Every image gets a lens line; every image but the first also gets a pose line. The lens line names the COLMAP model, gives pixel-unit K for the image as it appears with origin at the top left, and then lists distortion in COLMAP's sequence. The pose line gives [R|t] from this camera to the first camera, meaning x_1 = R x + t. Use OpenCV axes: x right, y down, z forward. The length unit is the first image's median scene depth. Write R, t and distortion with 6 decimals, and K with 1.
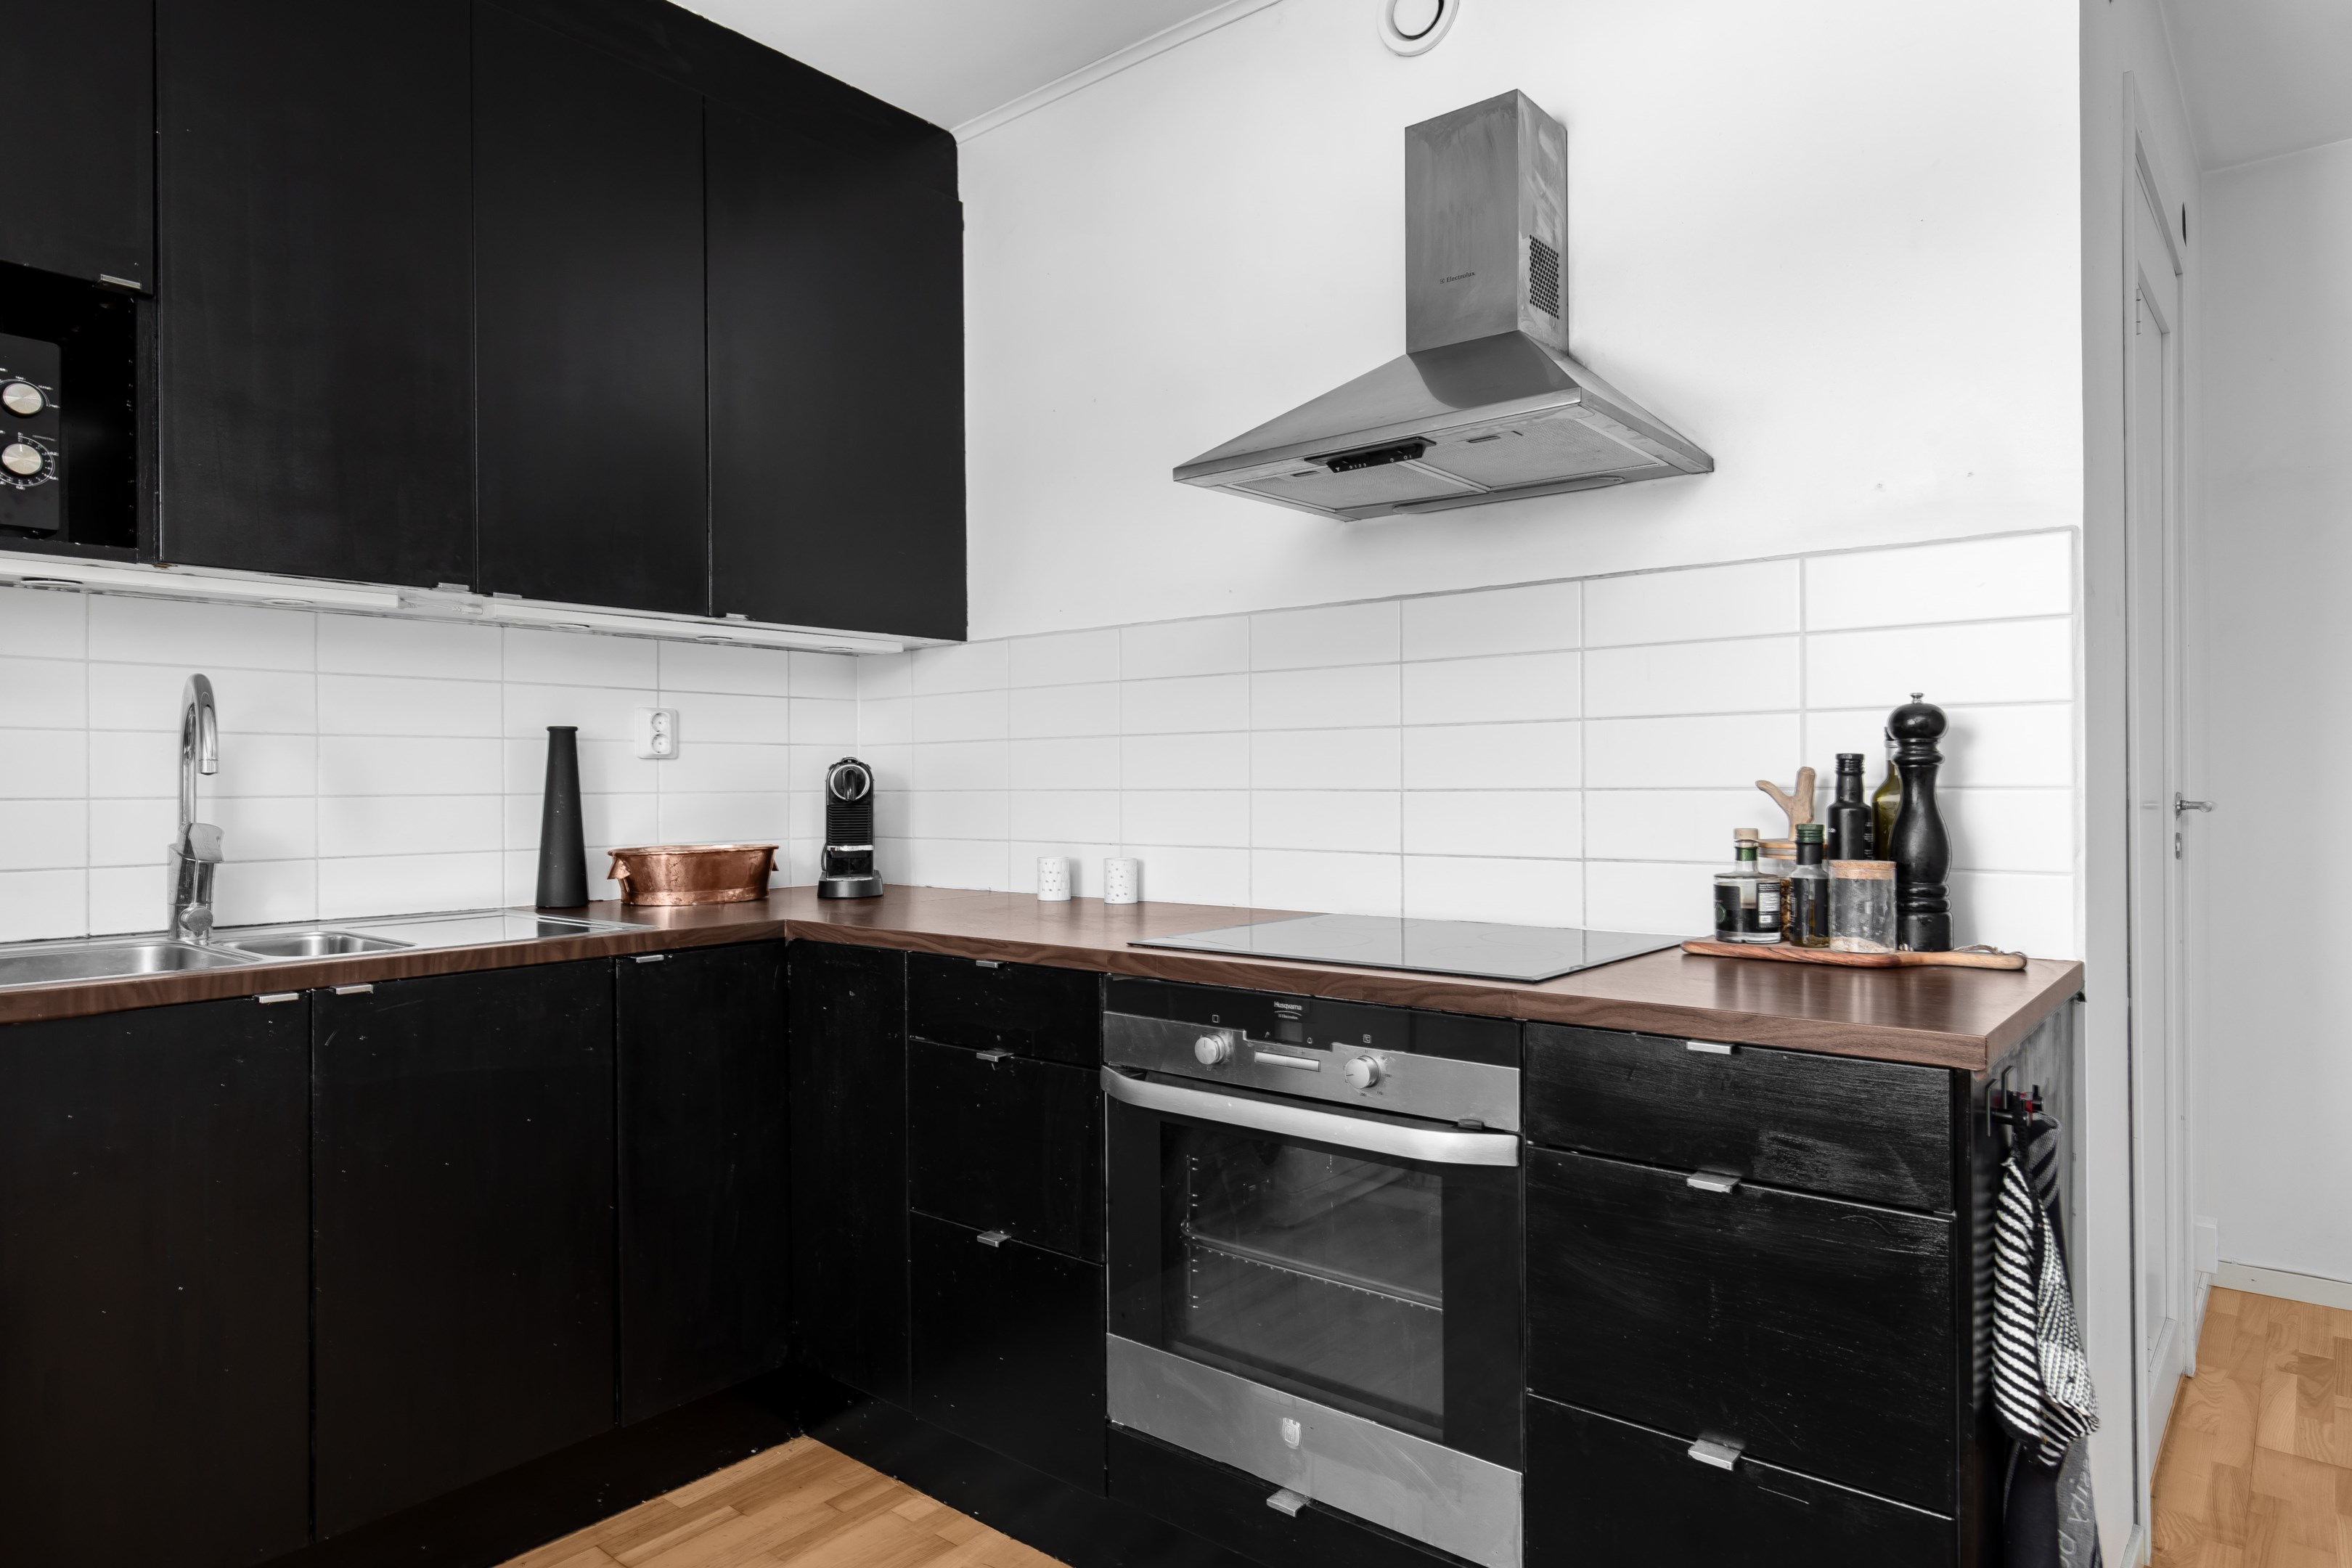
lens RADIAL K [[1386.2, 0, 1176.0], [0, 1386.2, 784.0], [0, 0, 1]] dist [-0.004140, -0.000680]
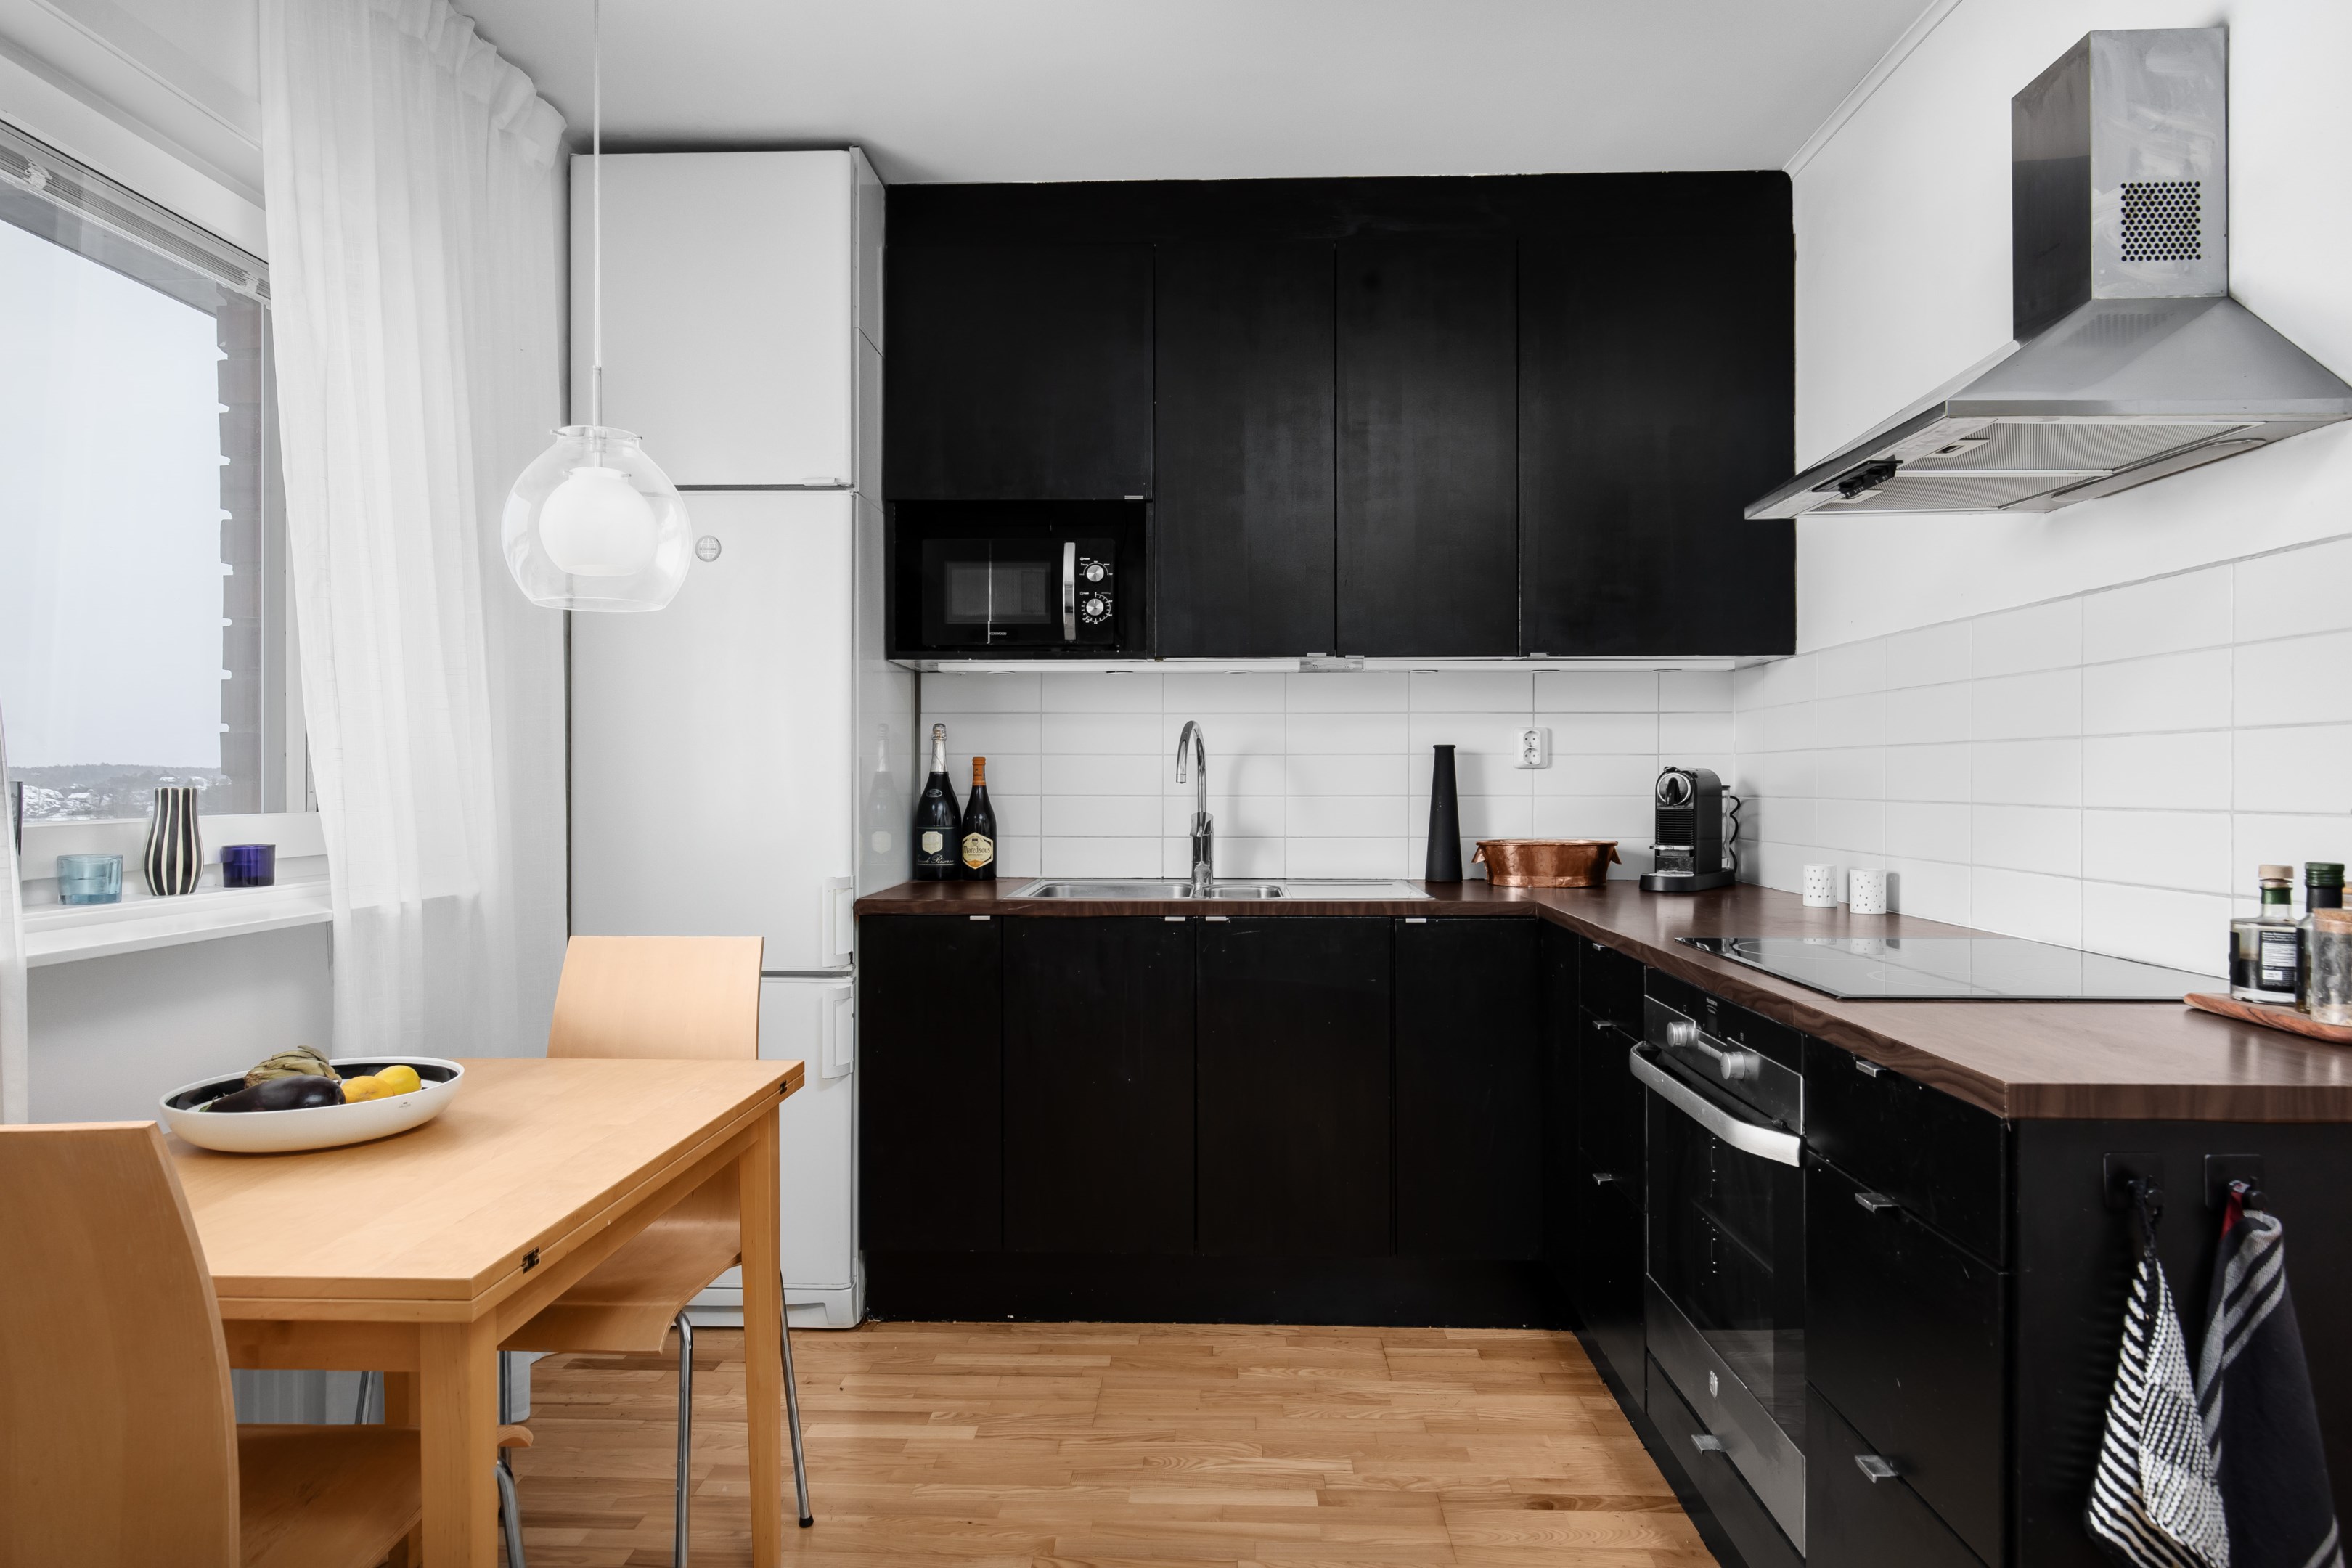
lens RADIAL K [[1425.7, 0, 1176.0], [0, 1425.7, 784.0], [0, 0, 1]] dist [-0.000664, -0.003394]
pose [[0.607378, 0.008428, -0.794368, 0.571758], [-0.002836, 0.999960, 0.008440, -0.017987], [0.794408, -0.002873, 0.607378, -0.031356]]
